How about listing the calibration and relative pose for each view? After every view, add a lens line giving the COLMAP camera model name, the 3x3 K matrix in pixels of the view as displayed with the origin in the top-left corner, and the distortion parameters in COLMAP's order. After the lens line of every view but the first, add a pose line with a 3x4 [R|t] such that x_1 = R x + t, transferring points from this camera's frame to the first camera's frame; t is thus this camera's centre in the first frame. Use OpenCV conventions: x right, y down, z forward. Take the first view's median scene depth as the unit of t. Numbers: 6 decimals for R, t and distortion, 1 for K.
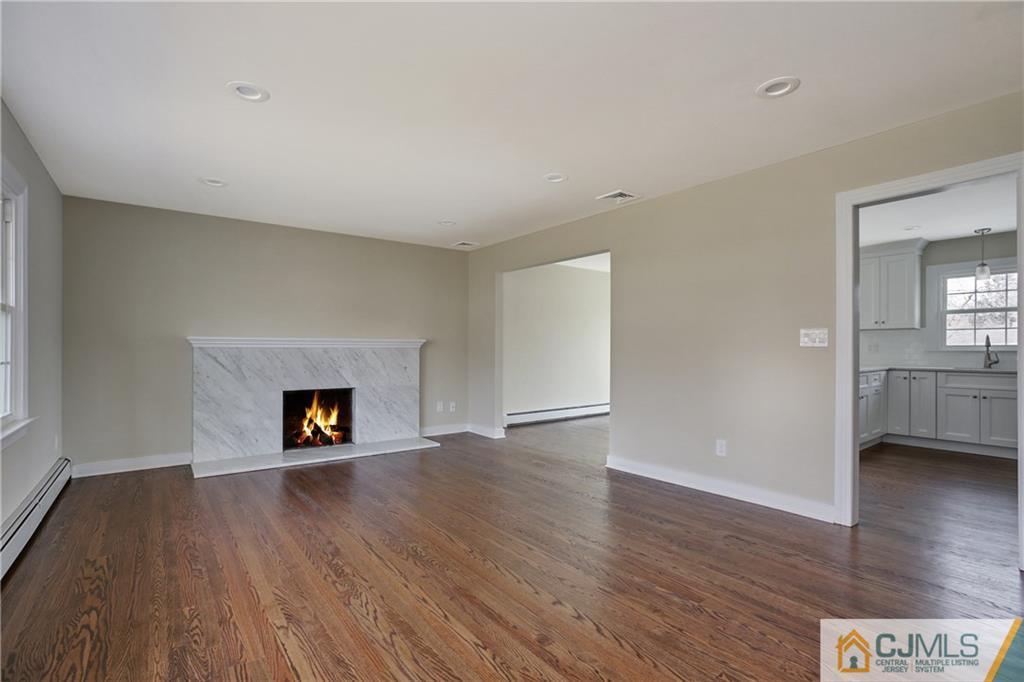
lens RADIAL K [[468.8, 0, 516.8], [0, 468.8, 347.9], [0, 0, 1]] dist [-0.029161, 0.018934]
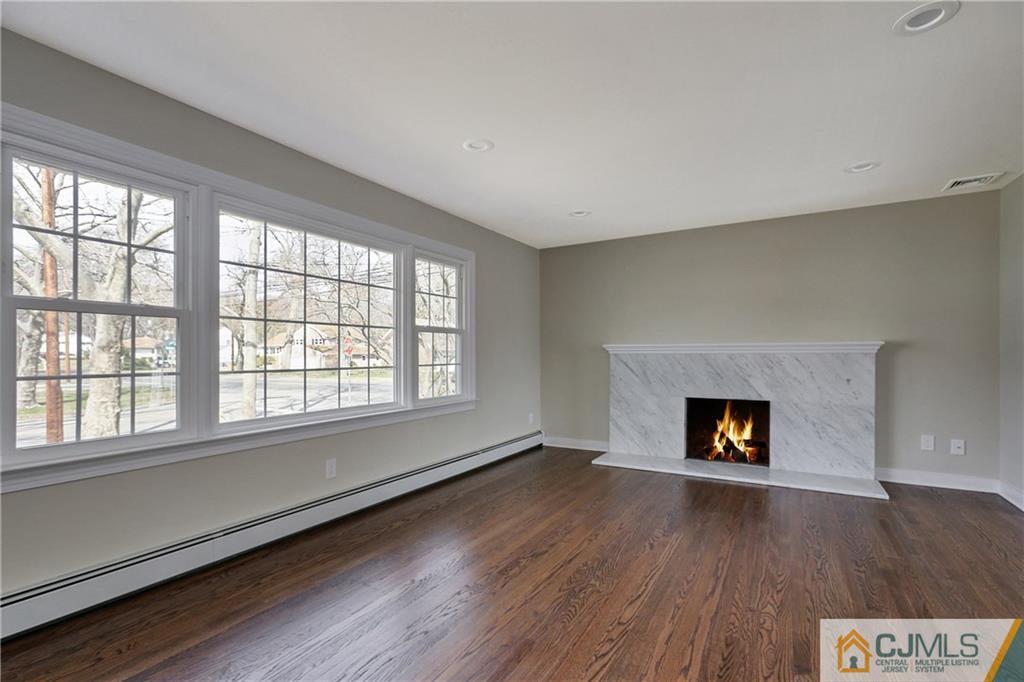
lens RADIAL K [[468.8, 0, 516.8], [0, 468.8, 347.9], [0, 0, 1]] dist [-0.029161, 0.018934]
pose [[0.386715, -0.017889, -0.922026, 0.270735], [0.004093, 0.999835, -0.017682, 0.002997], [0.922190, 0.003064, 0.386724, 0.280462]]
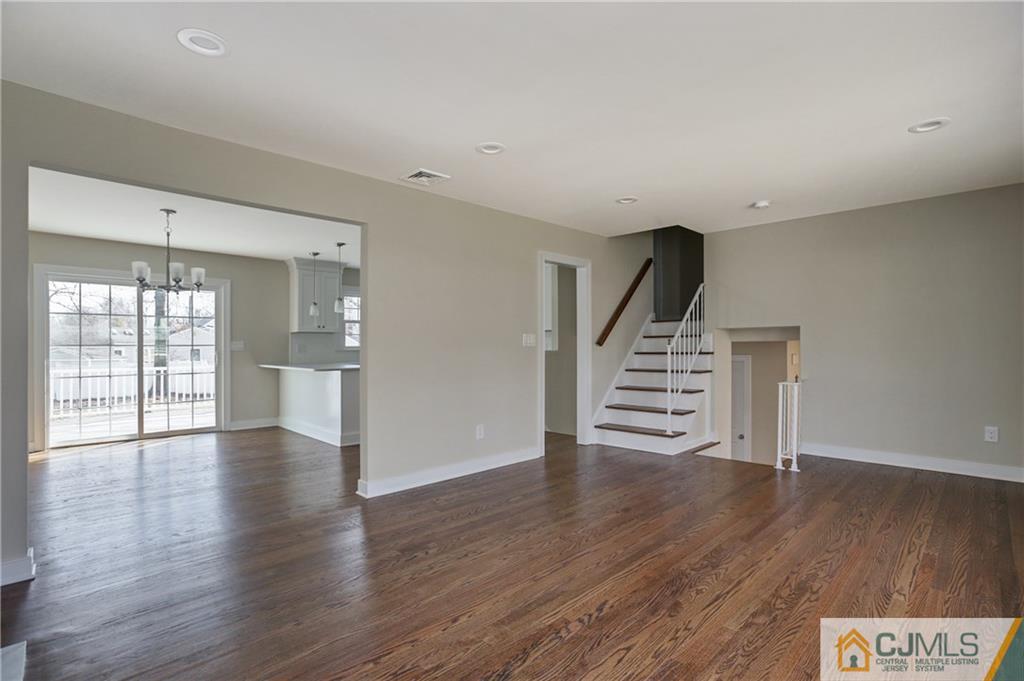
lens RADIAL K [[487.2, 0, 510.8], [0, 487.2, 349.0], [0, 0, 1]] dist [-0.001226, 0.013454]
pose [[-0.127690, -0.002862, 0.991810, -0.572013], [0.001264, 0.999995, 0.003049, -0.001357], [-0.991813, 0.001643, -0.127686, 0.761391]]
